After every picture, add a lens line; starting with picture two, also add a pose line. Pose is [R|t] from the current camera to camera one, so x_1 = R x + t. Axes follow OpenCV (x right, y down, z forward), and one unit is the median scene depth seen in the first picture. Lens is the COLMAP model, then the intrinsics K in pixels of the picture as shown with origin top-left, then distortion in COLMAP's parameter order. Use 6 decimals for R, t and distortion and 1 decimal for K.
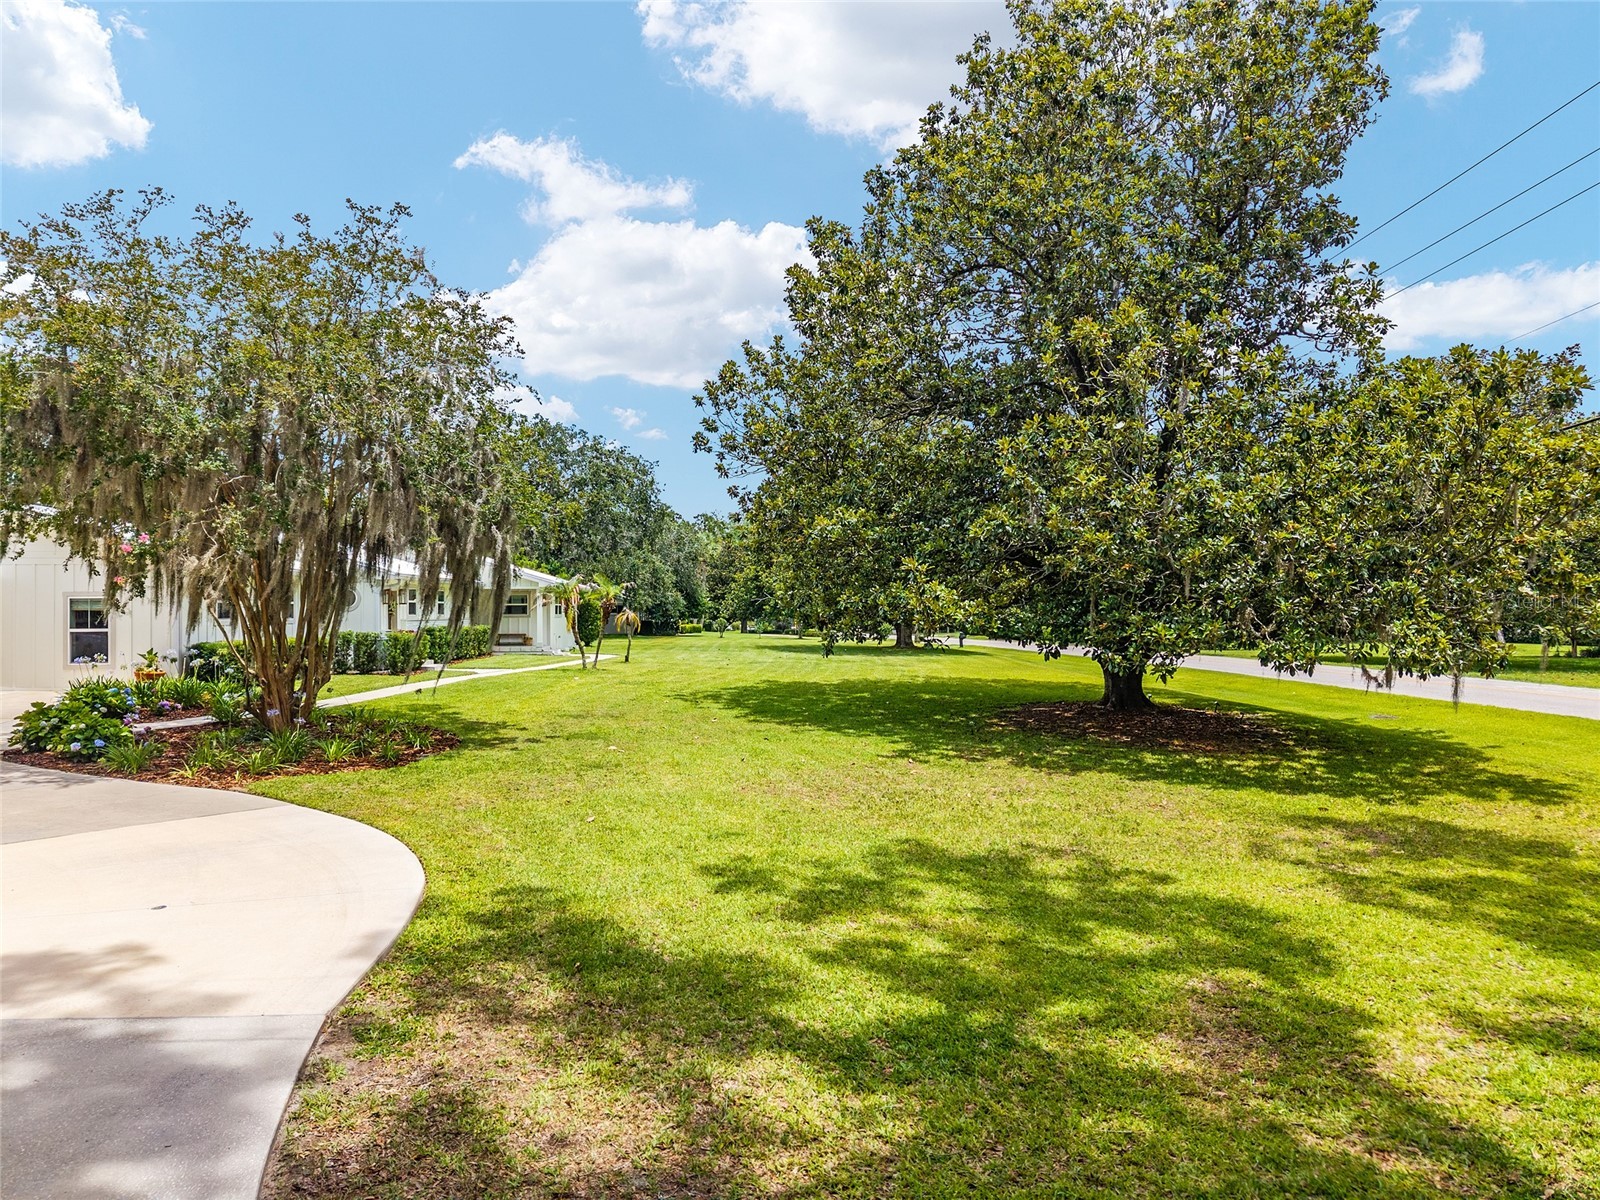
lens RADIAL K [[1074.4, 0, 792.8], [0, 1074.4, 602.6], [0, 0, 1]] dist [0.013631, -0.008127]
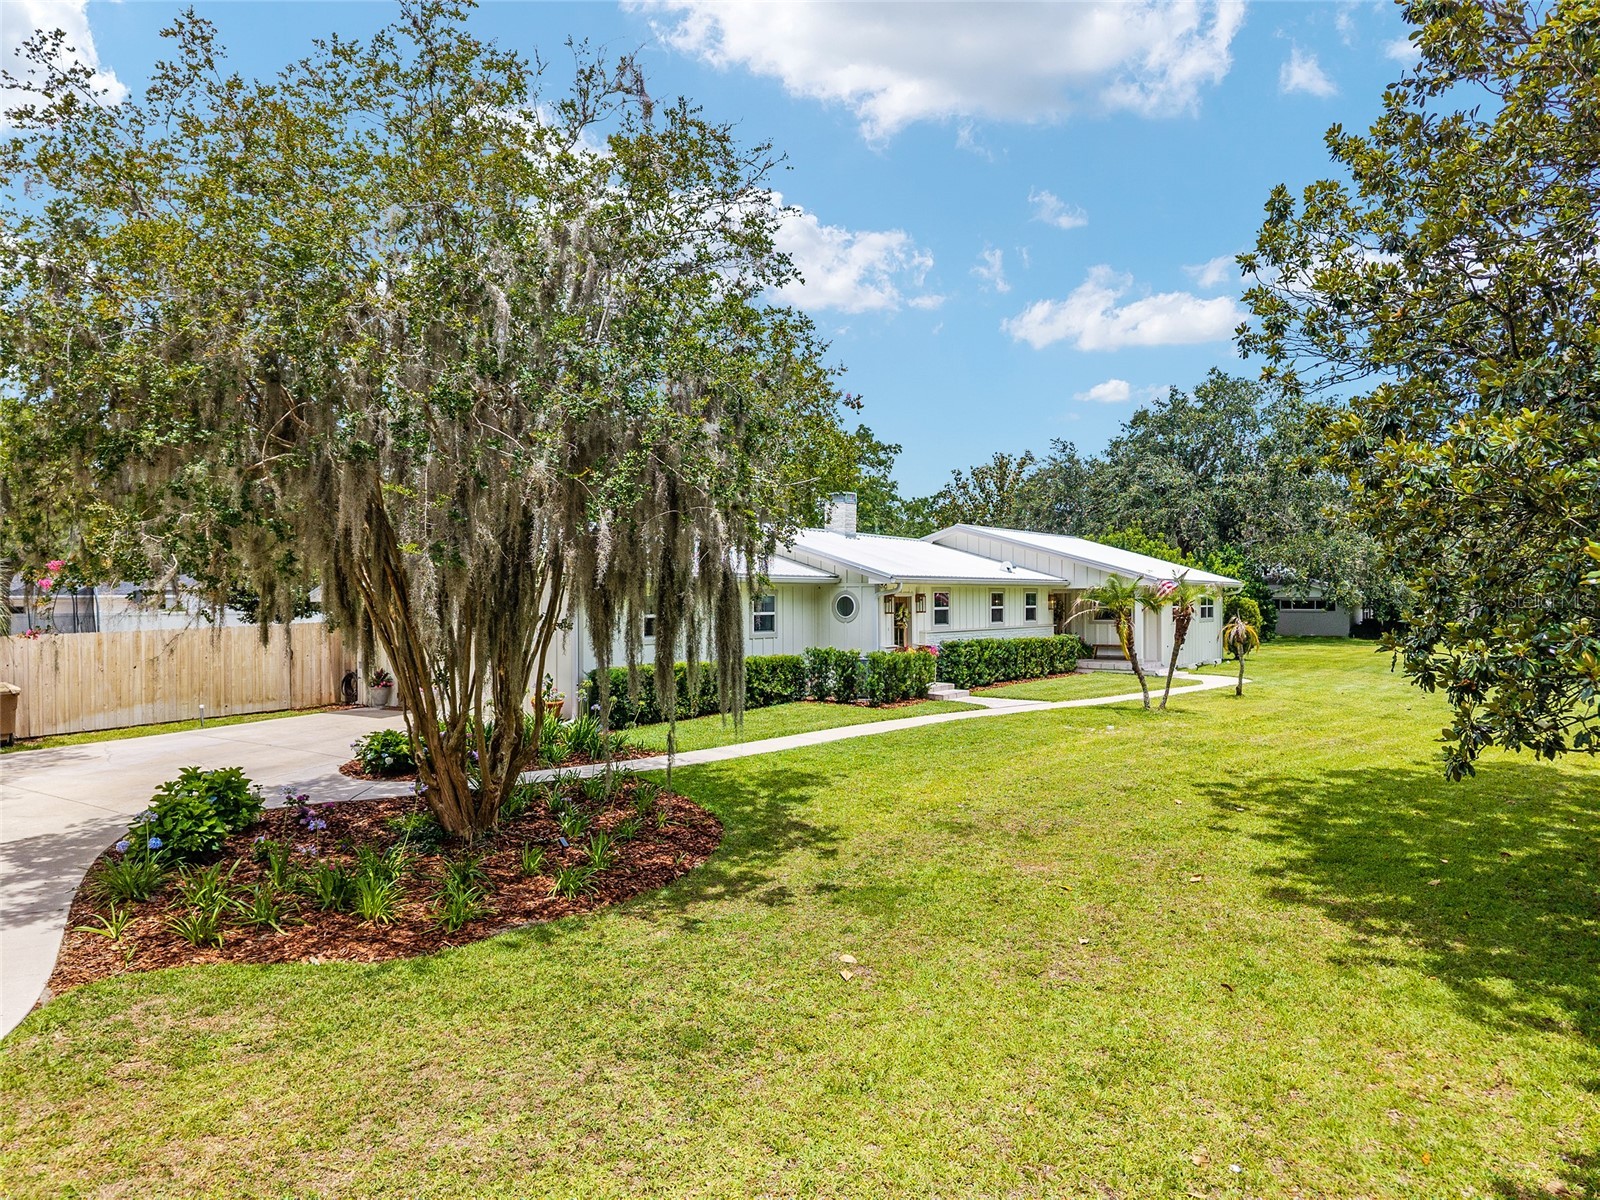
lens RADIAL K [[1074.4, 0, 792.8], [0, 1074.4, 602.6], [0, 0, 1]] dist [0.013631, -0.008127]
pose [[0.782755, 0.000684, -0.622330, 0.057804], [0.007492, 0.999917, 0.010522, -0.014576], [0.622285, -0.012898, 0.782684, 0.316365]]
